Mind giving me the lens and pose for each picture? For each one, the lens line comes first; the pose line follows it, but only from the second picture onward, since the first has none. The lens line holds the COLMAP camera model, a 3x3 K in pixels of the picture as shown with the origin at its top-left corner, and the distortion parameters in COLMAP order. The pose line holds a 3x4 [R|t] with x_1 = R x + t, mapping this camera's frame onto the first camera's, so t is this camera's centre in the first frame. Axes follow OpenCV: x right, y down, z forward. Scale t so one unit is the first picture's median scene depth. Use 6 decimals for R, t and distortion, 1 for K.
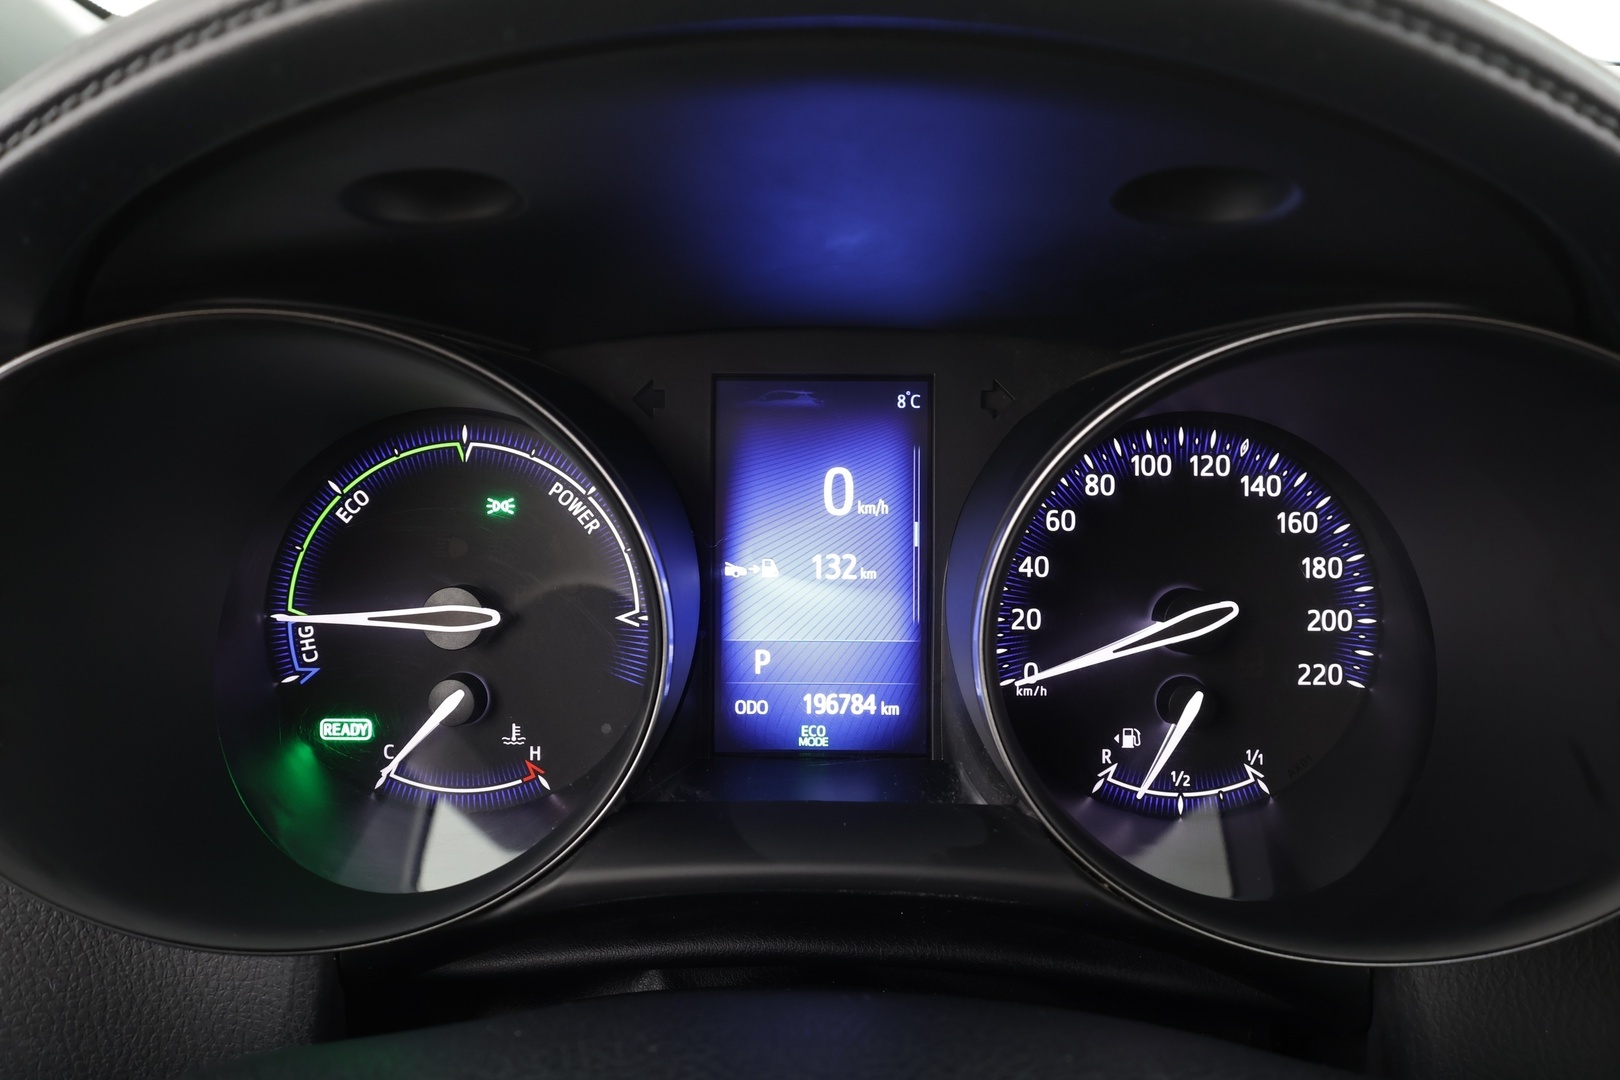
lens RADIAL K [[1031.7, 0, 810.0], [0, 1031.7, 540.0], [0, 0, 1]] dist [0.001942, 0.000405]
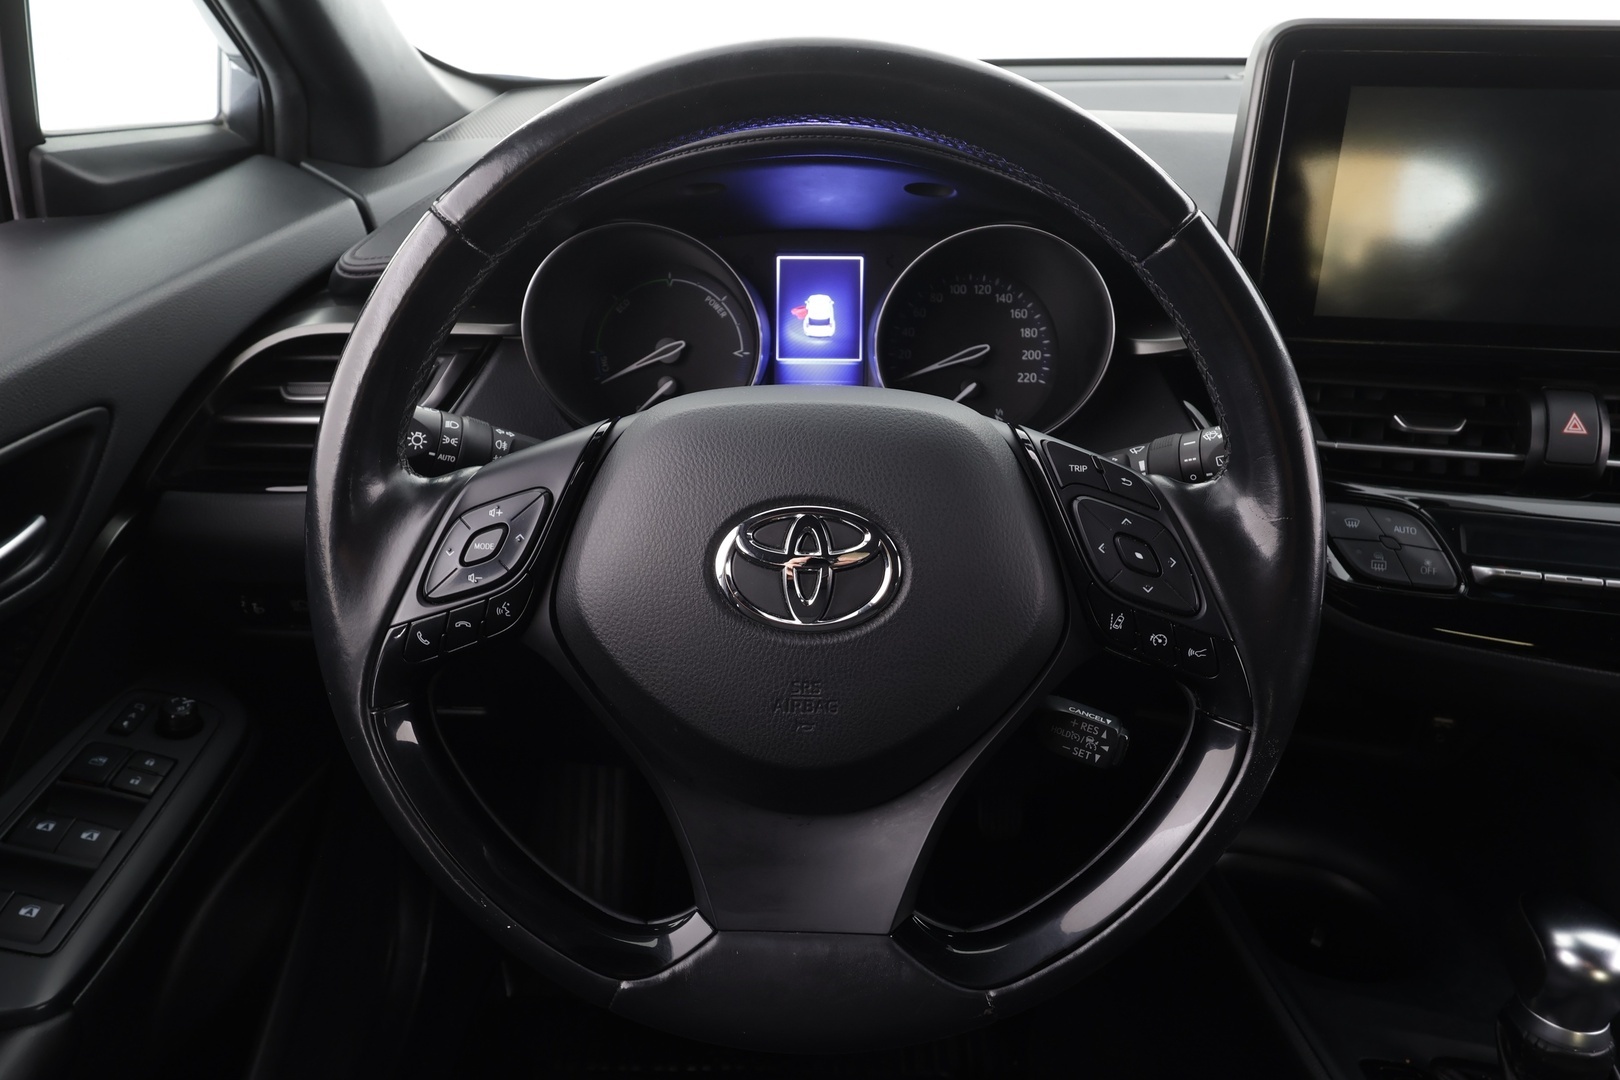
lens RADIAL K [[1137.5, 0, 804.4], [0, 1137.5, 539.0], [0, 0, 1]] dist [-0.002015, 0.000194]
pose [[0.999806, 0.006306, -0.018685, 0.029655], [-0.005298, 0.998554, 0.053490, 0.364698], [0.018995, -0.053380, 0.998394, -1.658399]]
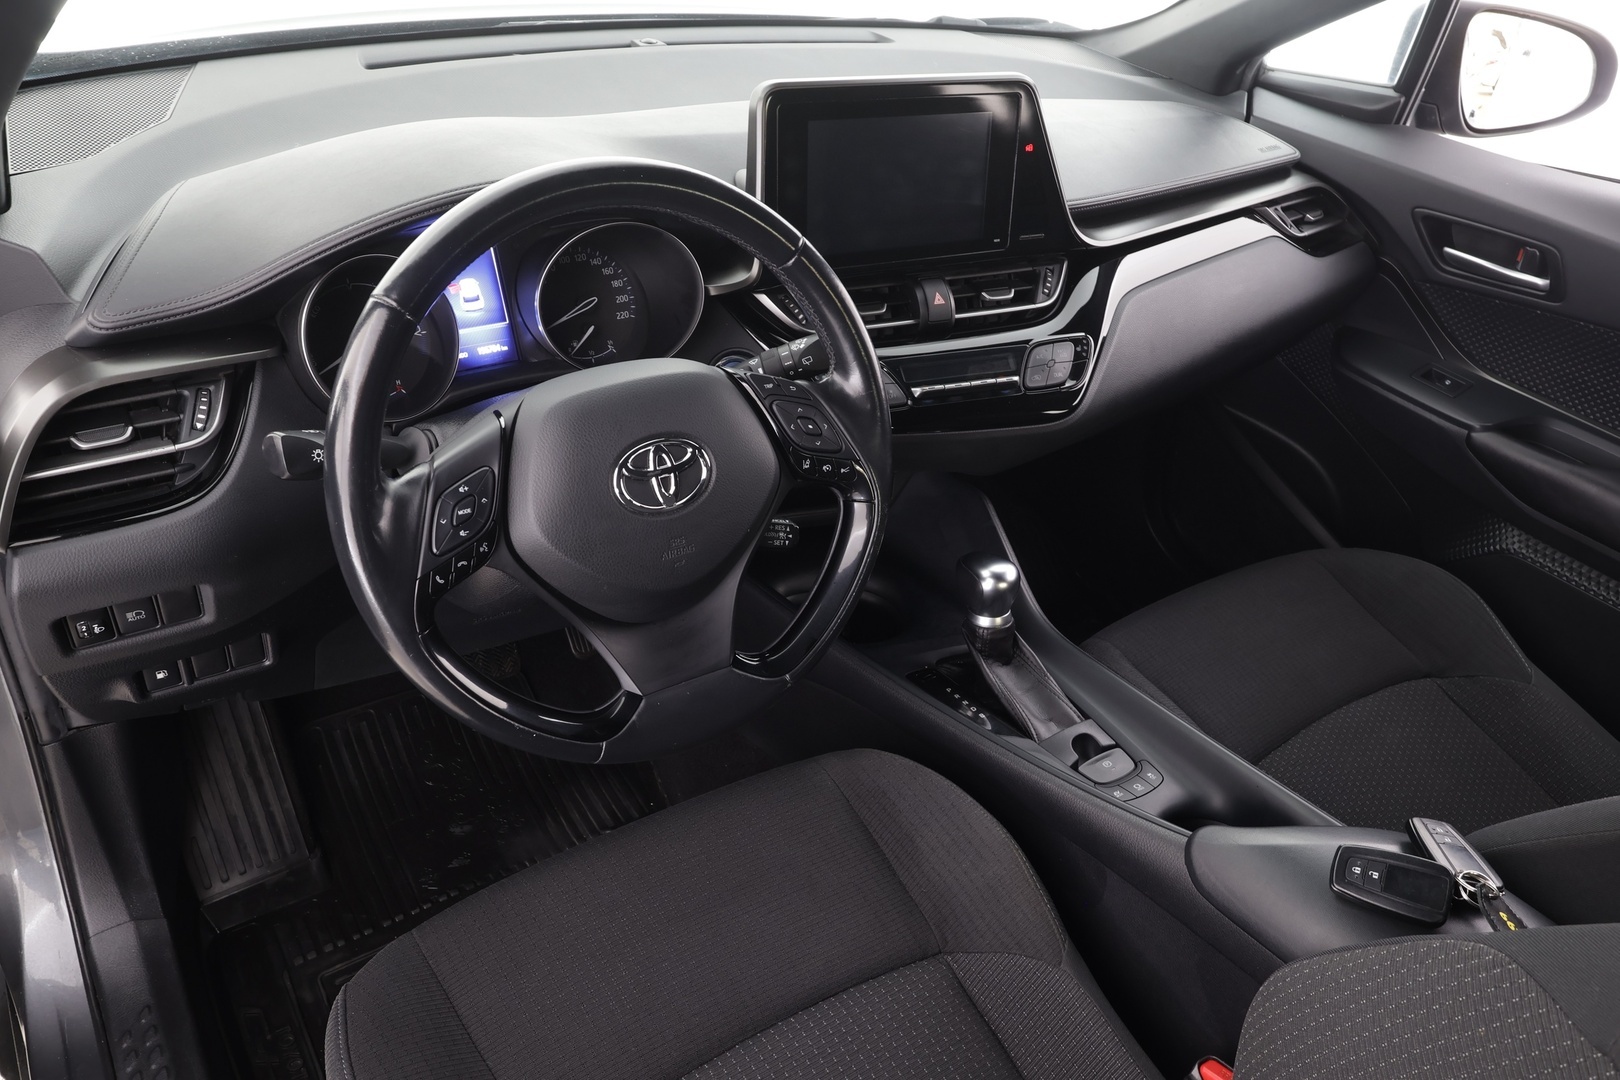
lens RADIAL K [[1178.3, 0, 810.0], [0, 1178.3, 540.0], [0, 0, 1]] dist [-0.002089, -0.001992]
pose [[0.819591, -0.260047, 0.510536, -1.176146], [0.161503, 0.959790, 0.229610, 0.049473], [-0.549716, -0.105734, 0.828633, -2.638321]]
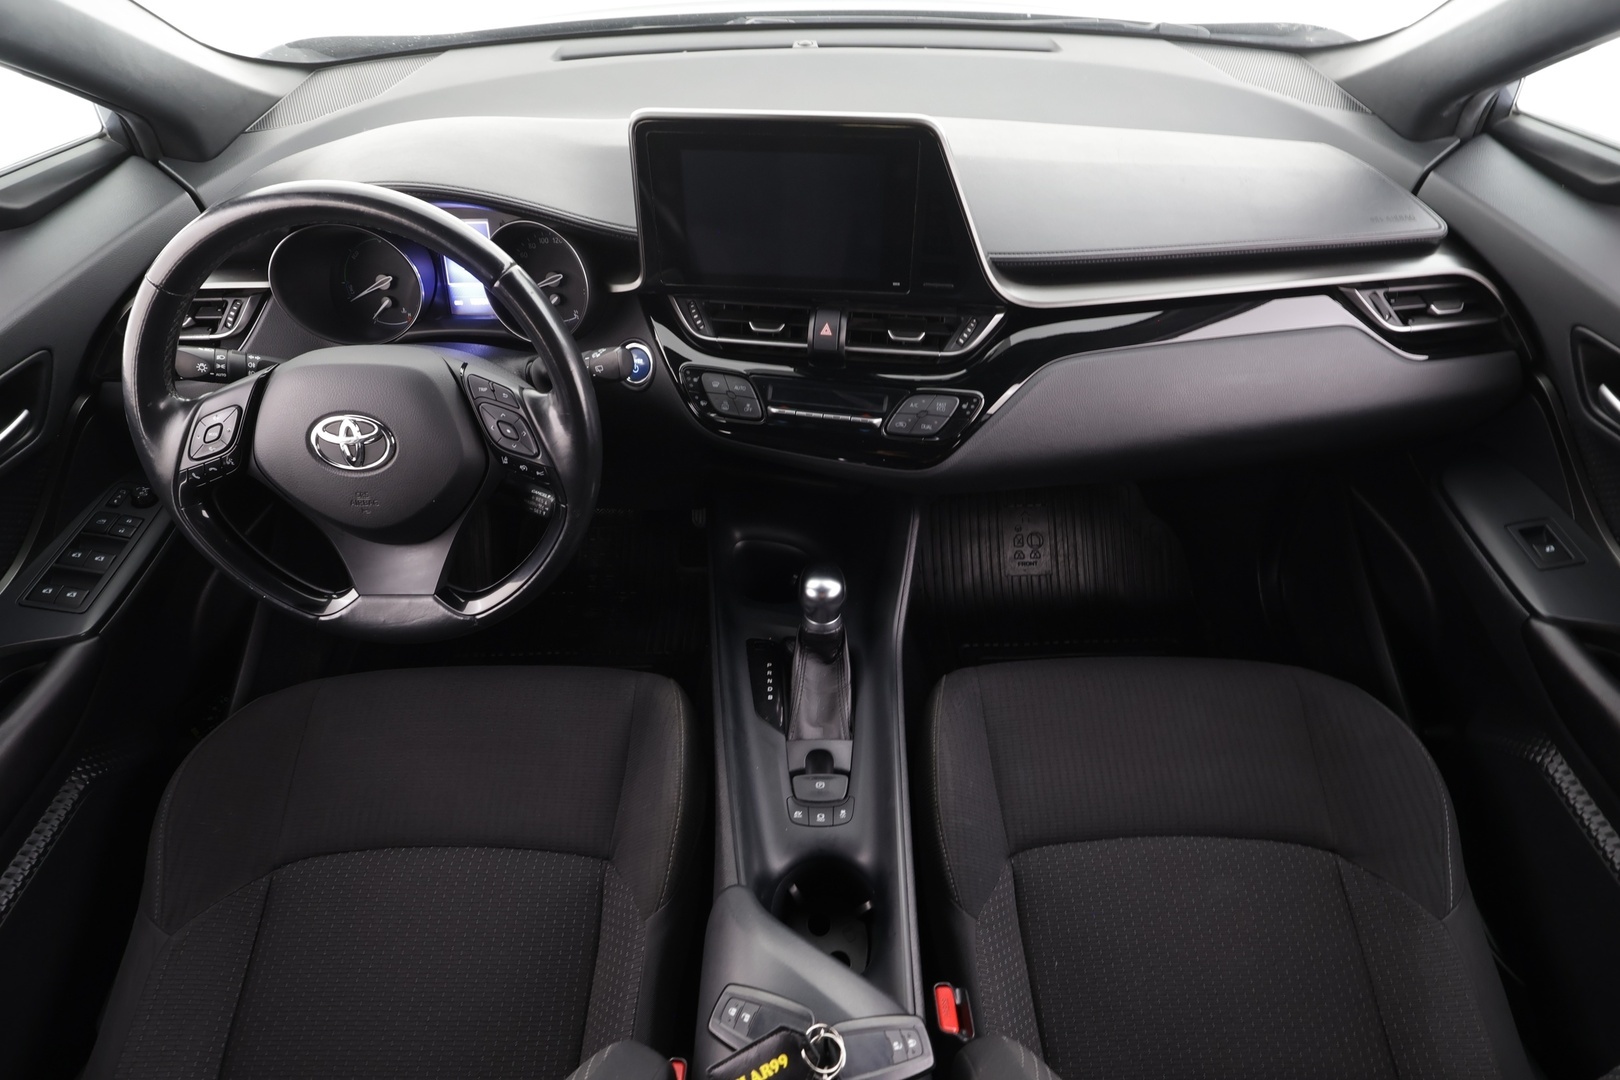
lens RADIAL K [[849.1, 0, 810.0], [0, 849.1, 540.0], [0, 0, 1]] dist [-0.013591, 0.007741]
pose [[0.999803, -0.017678, -0.008997, 1.417396], [0.019702, 0.937659, 0.346999, -0.102427], [0.002302, -0.347108, 0.937823, -2.625103]]
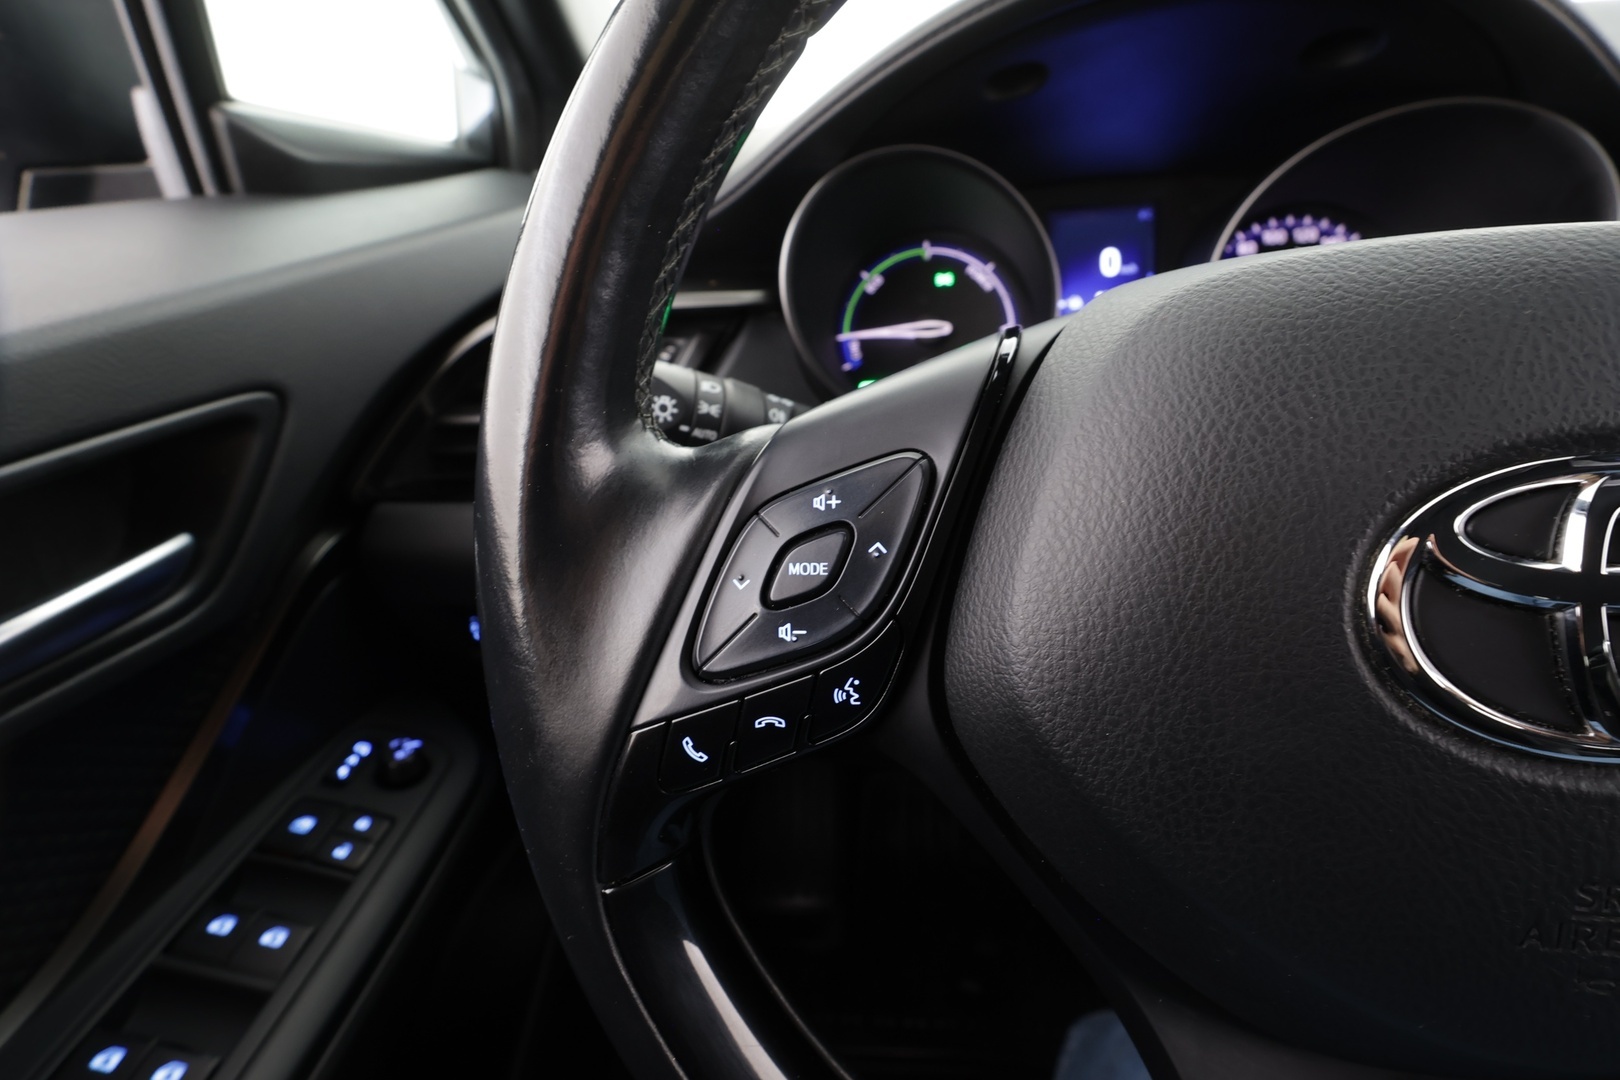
lens RADIAL K [[748.2, 0, 810.0], [0, 748.2, 540.0], [0, 0, 1]] dist [-0.012931, -0.000004]
pose [[0.990846, -0.020668, -0.133406, -0.383019], [0.028085, 0.998148, 0.053959, 0.414488], [0.132044, -0.057211, 0.989591, -0.580487]]
